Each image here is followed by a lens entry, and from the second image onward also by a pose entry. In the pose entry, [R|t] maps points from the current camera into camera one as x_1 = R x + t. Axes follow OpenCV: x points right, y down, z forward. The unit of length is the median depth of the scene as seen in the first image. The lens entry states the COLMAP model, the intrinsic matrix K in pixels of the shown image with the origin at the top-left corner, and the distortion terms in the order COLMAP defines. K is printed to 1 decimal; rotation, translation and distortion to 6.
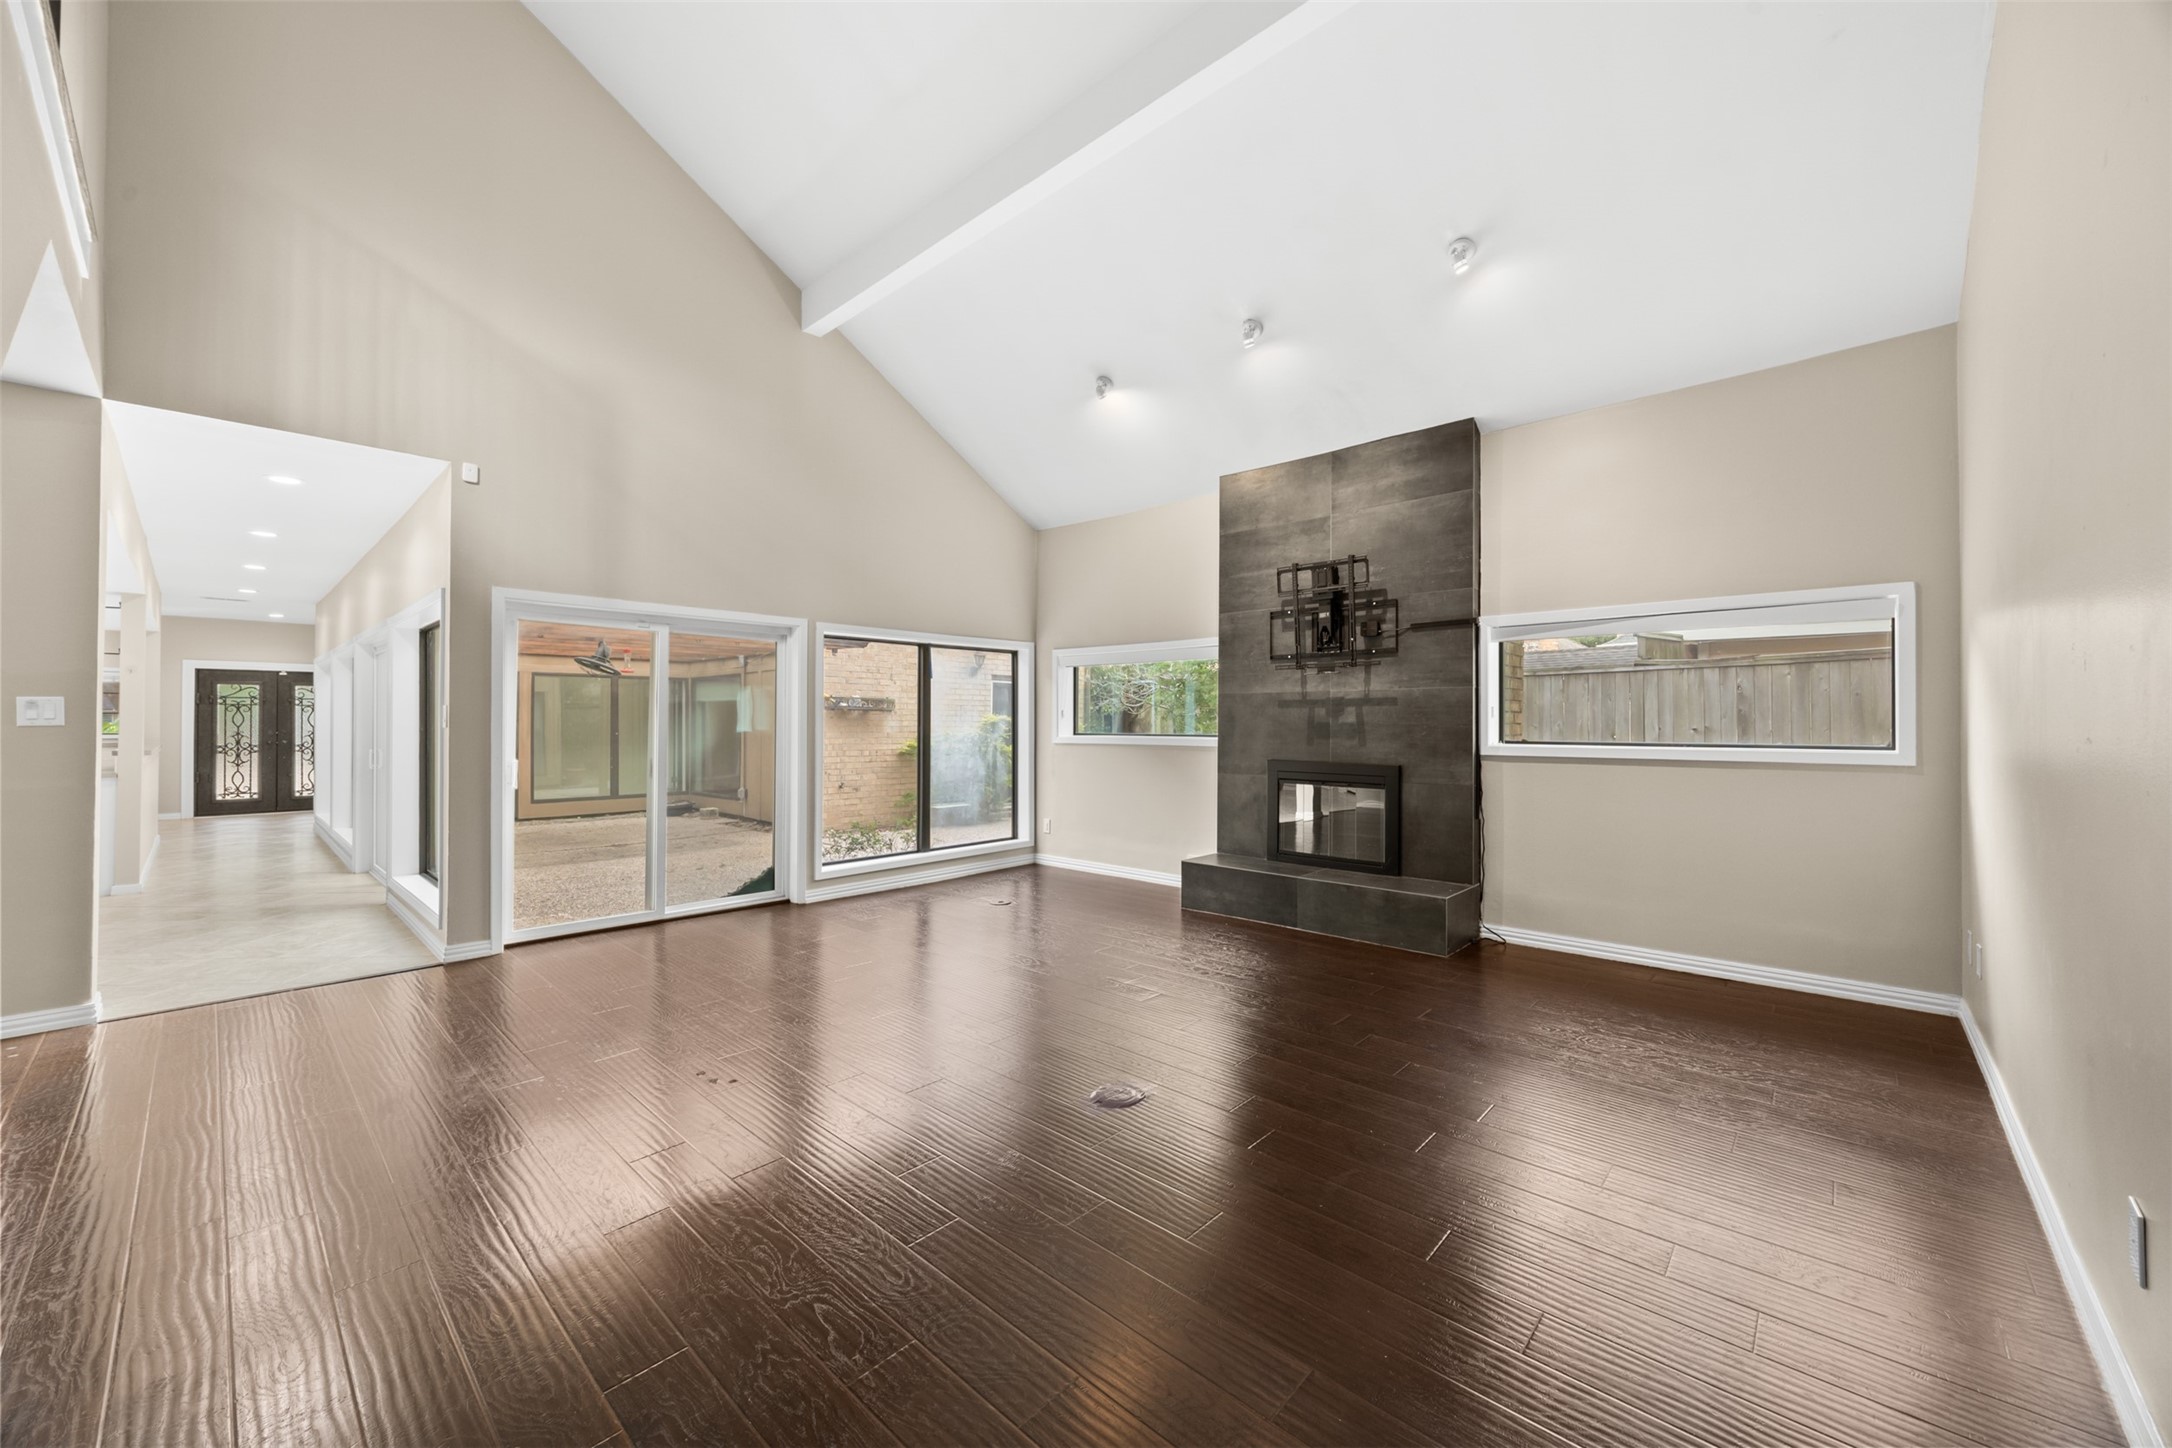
lens RADIAL K [[826.5, 0, 1102.5], [0, 826.5, 723.2], [0, 0, 1]] dist [-0.000346, -0.000262]
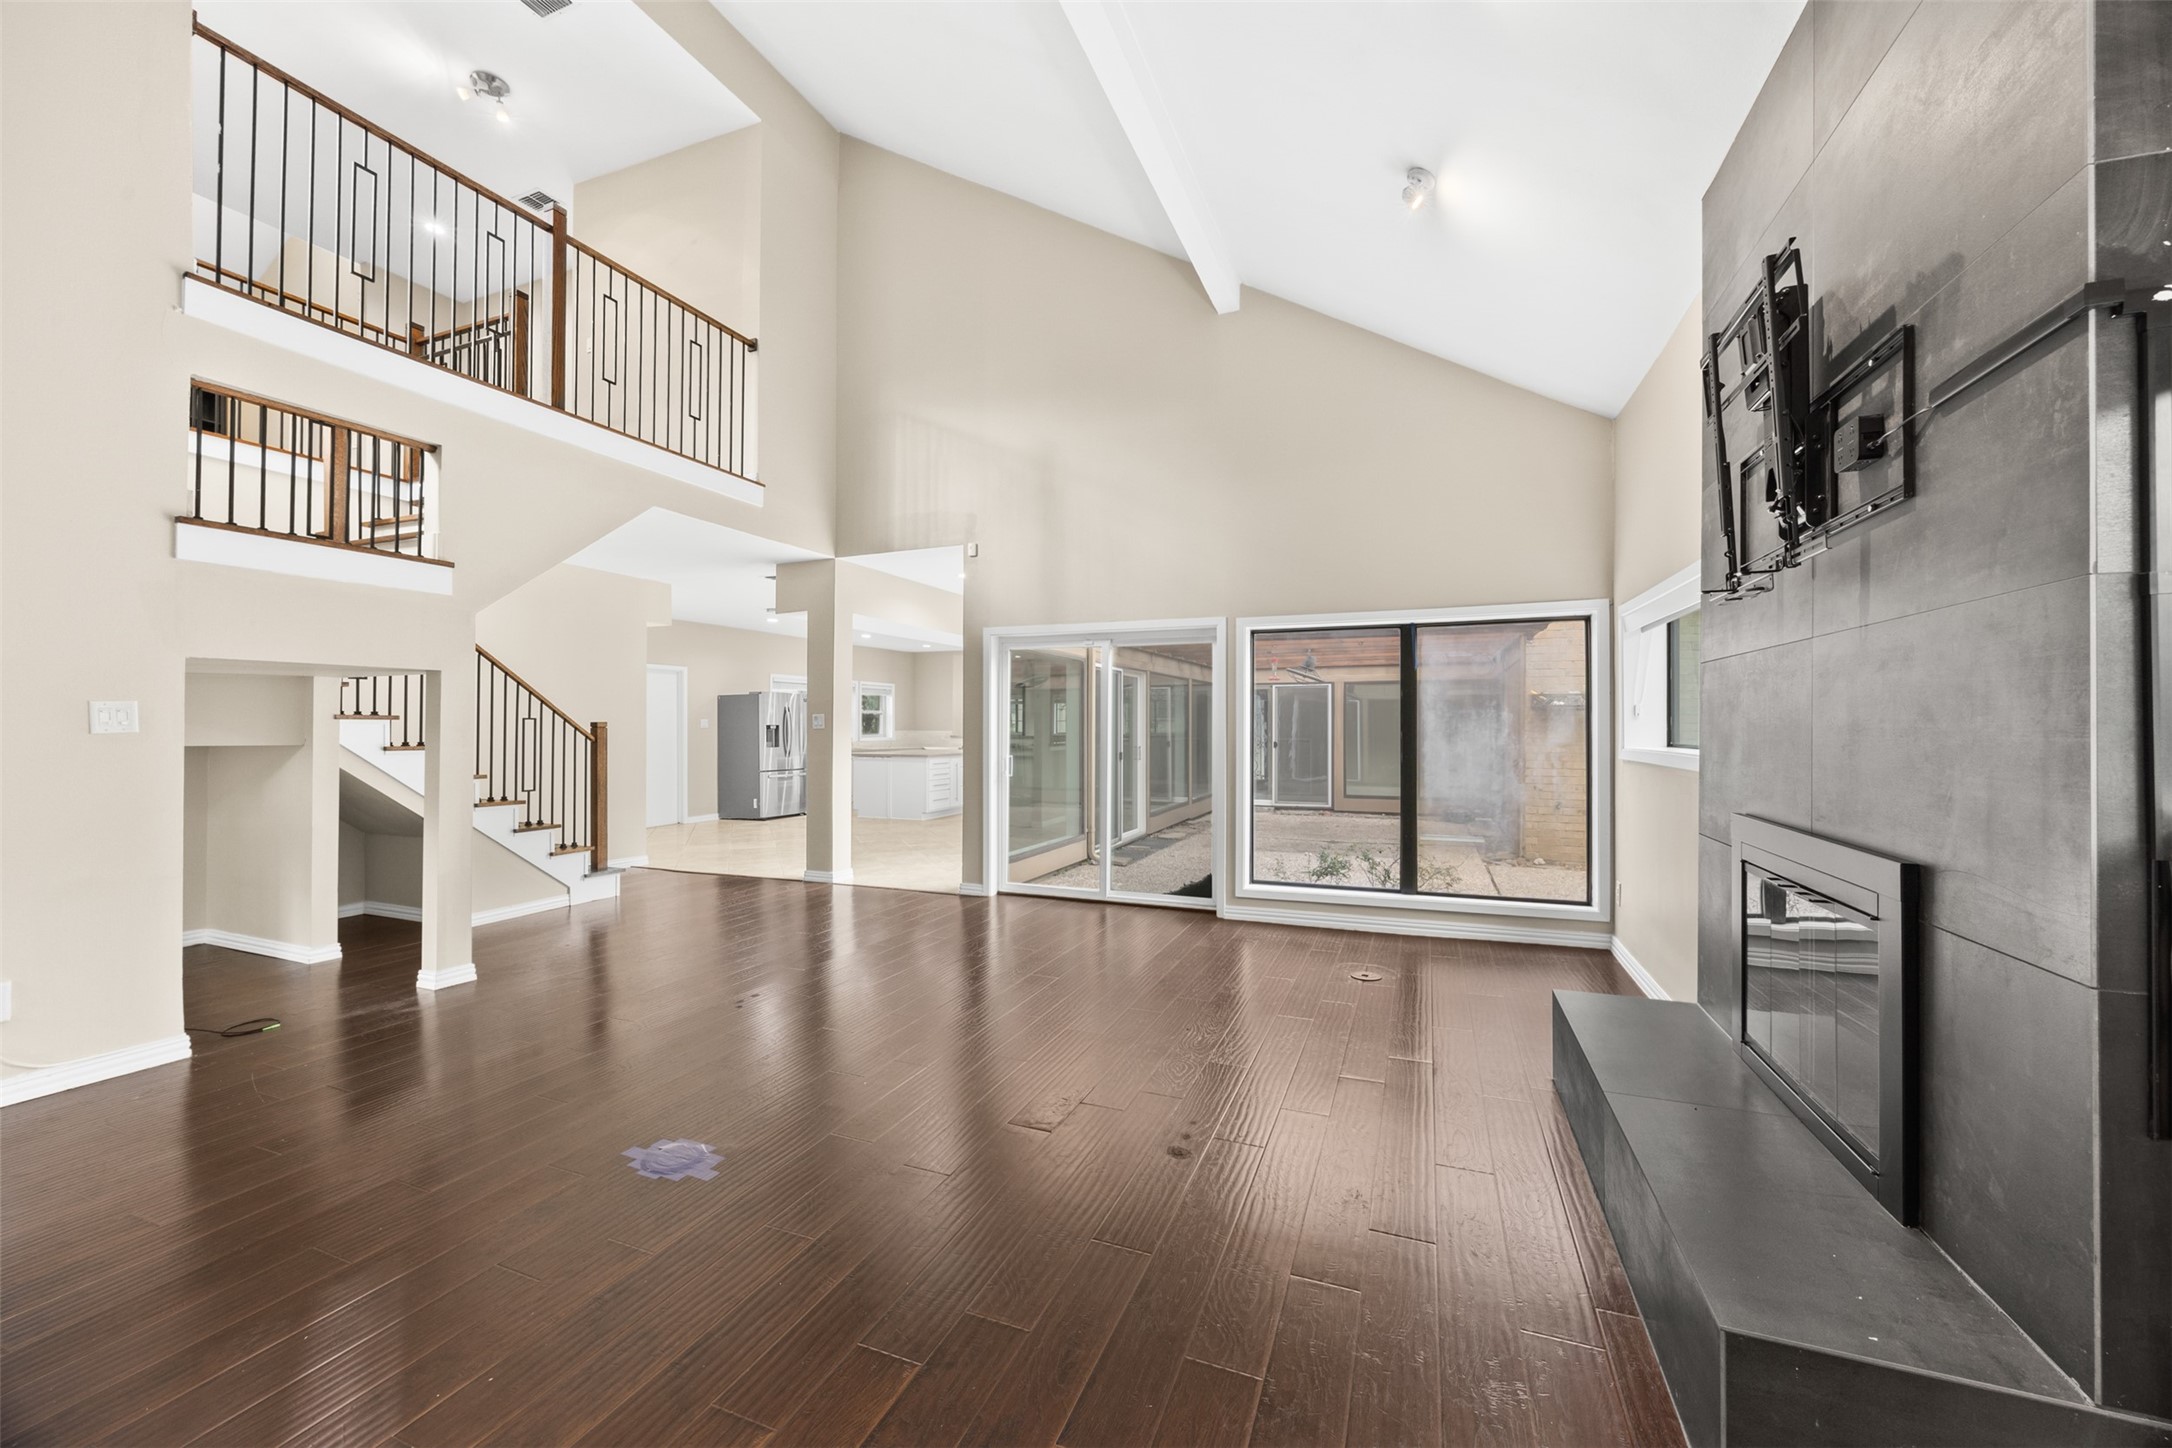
lens RADIAL K [[826.5, 0, 1092.6], [0, 826.5, 718.9], [0, 0, 1]] dist [-0.000346, -0.000262]
pose [[0.346830, -0.009876, -0.937876, 0.477990], [0.000820, 0.999947, -0.010226, 0.000112], [0.937927, 0.002778, 0.346820, 0.538111]]
